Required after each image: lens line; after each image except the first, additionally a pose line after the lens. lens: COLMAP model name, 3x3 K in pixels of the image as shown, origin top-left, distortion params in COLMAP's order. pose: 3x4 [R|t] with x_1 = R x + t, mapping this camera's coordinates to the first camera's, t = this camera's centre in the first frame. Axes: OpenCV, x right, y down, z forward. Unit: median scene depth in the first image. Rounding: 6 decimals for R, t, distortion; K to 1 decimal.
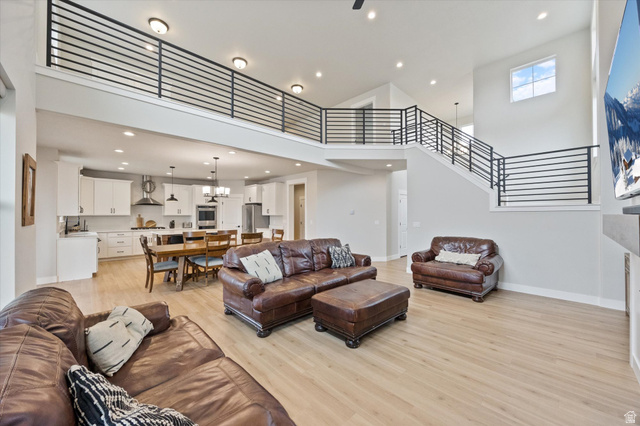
lens RADIAL K [[252.0, 0, 320.0], [0, 252.0, 213.0], [0, 0, 1]] dist [-0.000504, -0.000118]
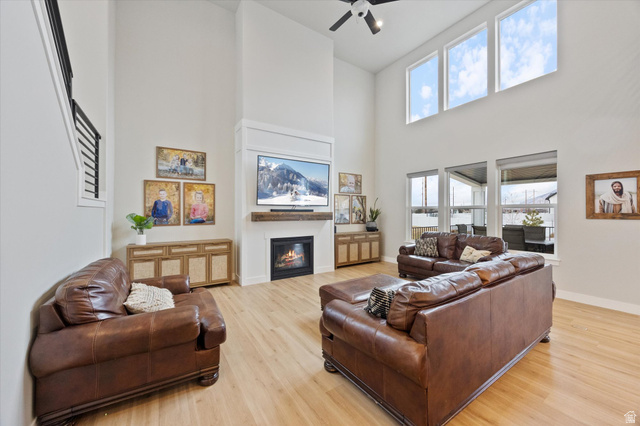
lens RADIAL K [[252.0, 0, 320.0], [0, 252.0, 213.0], [0, 0, 1]] dist [-0.000504, -0.000118]
pose [[-0.984255, 0.000520, 0.176754, 0.095750], [-0.000841, 0.999971, -0.007621, 0.011952], [-0.176753, -0.007650, -0.984226, 1.061382]]
